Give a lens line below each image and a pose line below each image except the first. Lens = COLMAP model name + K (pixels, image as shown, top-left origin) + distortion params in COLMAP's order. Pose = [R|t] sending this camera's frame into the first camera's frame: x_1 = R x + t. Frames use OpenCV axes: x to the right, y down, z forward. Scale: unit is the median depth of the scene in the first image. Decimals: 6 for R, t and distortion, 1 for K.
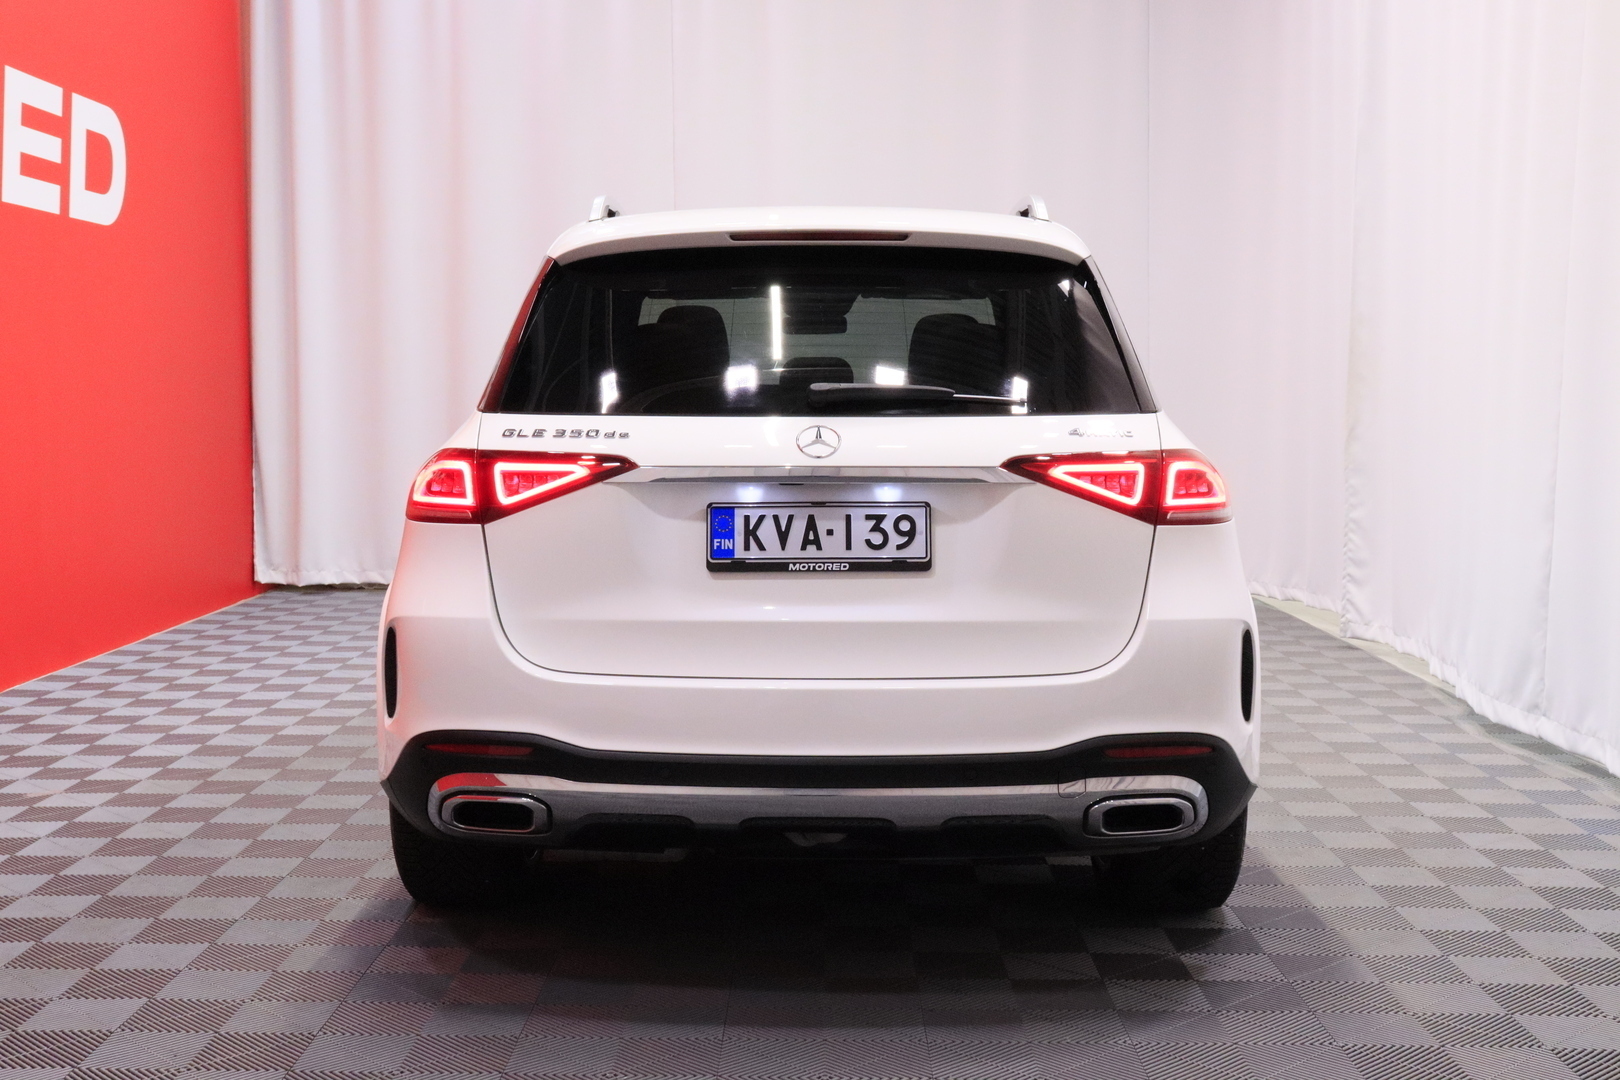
lens RADIAL K [[2031.6, 0, 815.4], [0, 2031.6, 542.3], [0, 0, 1]] dist [-0.020017, 0.000000]
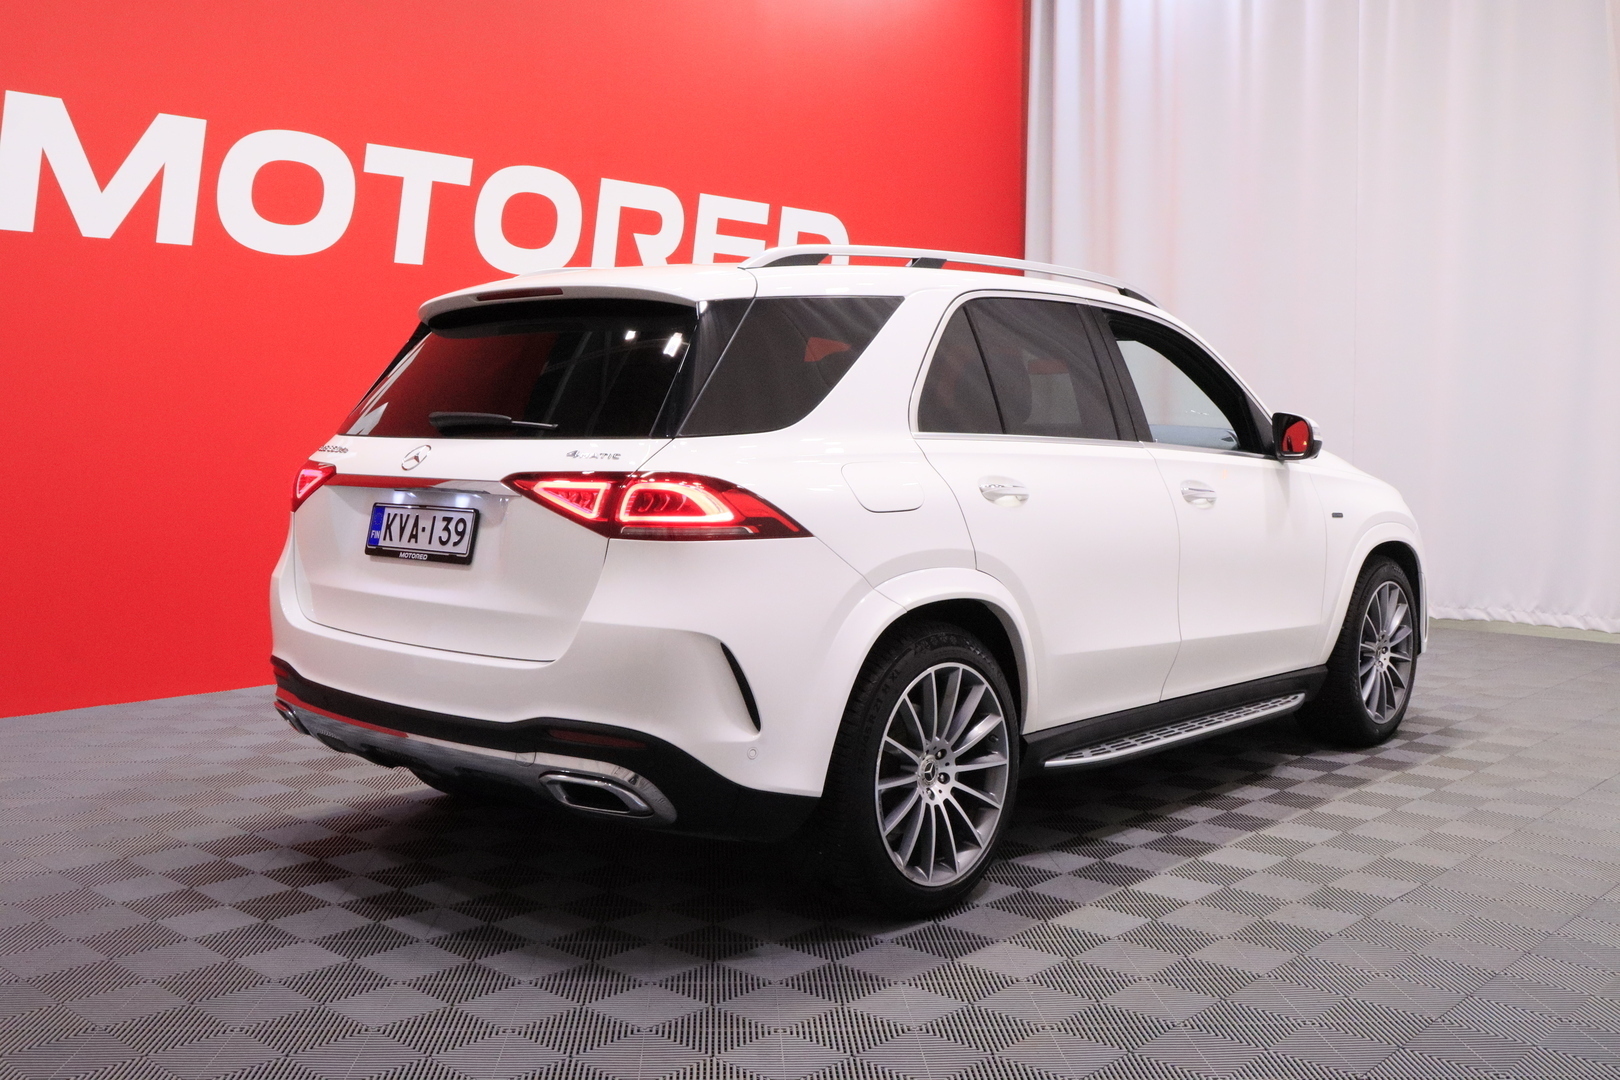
lens RADIAL K [[1626.7, 0, 809.9], [0, 1626.7, 530.6], [0, 0, 1]] dist [0.003626, 0.000000]
pose [[0.735885, 0.049820, -0.675272, 0.867291], [-0.057314, 0.998293, 0.011193, -0.029289], [0.674677, 0.030466, 0.737484, 0.414761]]
